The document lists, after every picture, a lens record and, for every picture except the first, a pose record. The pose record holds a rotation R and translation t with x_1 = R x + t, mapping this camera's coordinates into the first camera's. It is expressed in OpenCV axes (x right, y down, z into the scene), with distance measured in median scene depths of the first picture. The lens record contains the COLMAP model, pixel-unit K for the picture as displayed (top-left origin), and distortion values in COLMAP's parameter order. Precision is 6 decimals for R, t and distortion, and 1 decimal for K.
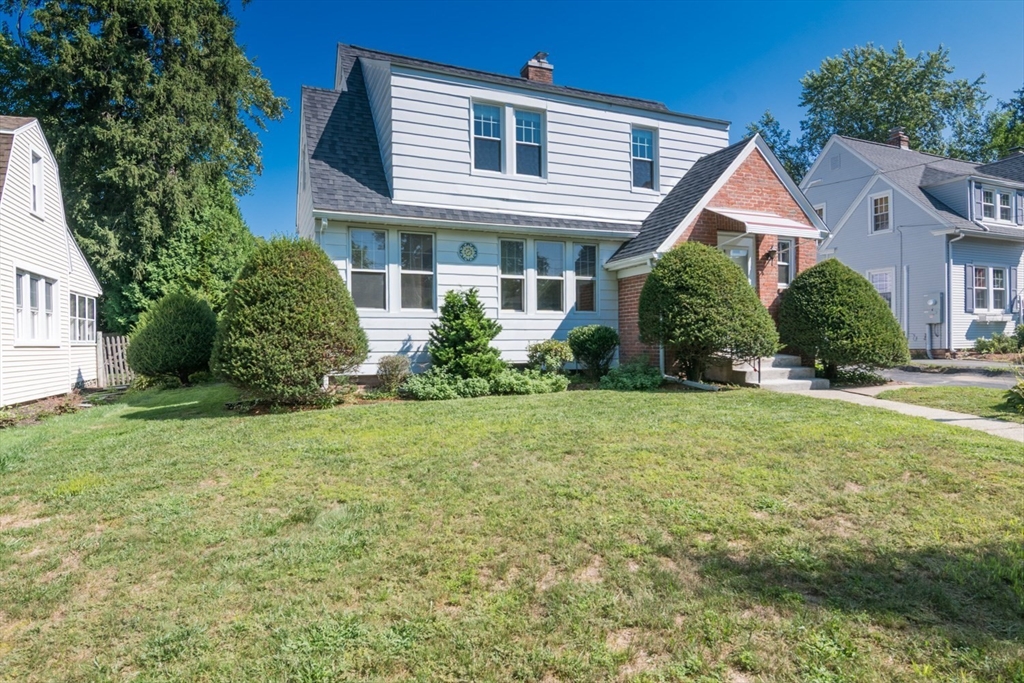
lens RADIAL K [[569.4, 0, 512.2], [0, 569.4, 342.7], [0, 0, 1]] dist [0.003602, 0.000131]
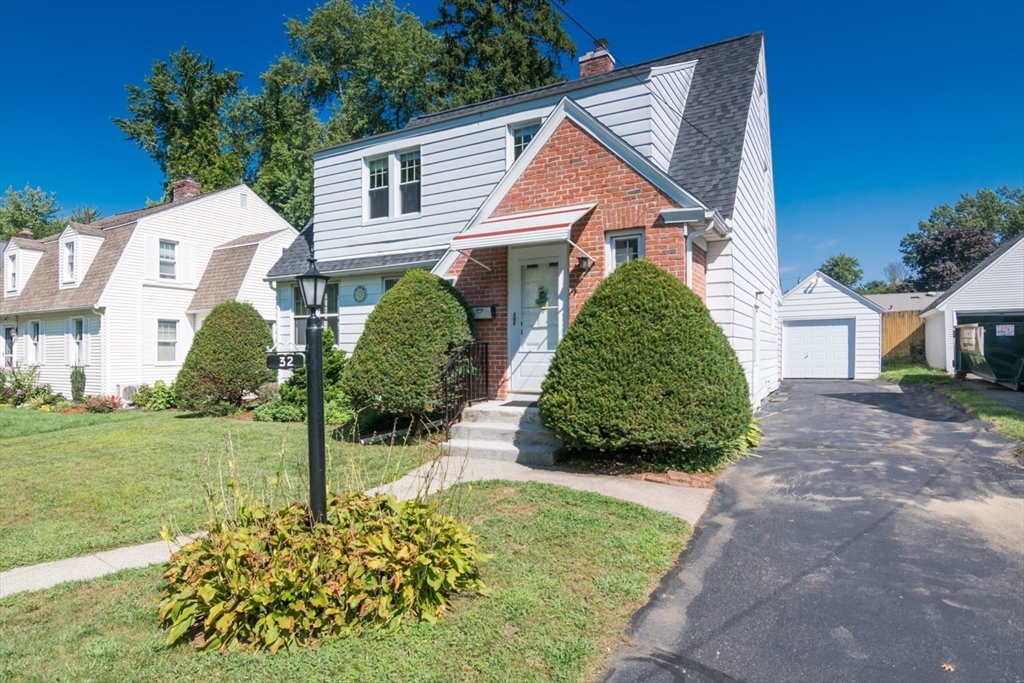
lens RADIAL K [[569.4, 0, 512.5], [0, 569.4, 344.6], [0, 0, 1]] dist [0.003602, 0.000131]
pose [[0.615252, 0.001460, -0.788329, 0.976872], [-0.002083, 0.999998, 0.000226, -0.057627], [0.788328, 0.001503, 0.615254, 0.522013]]
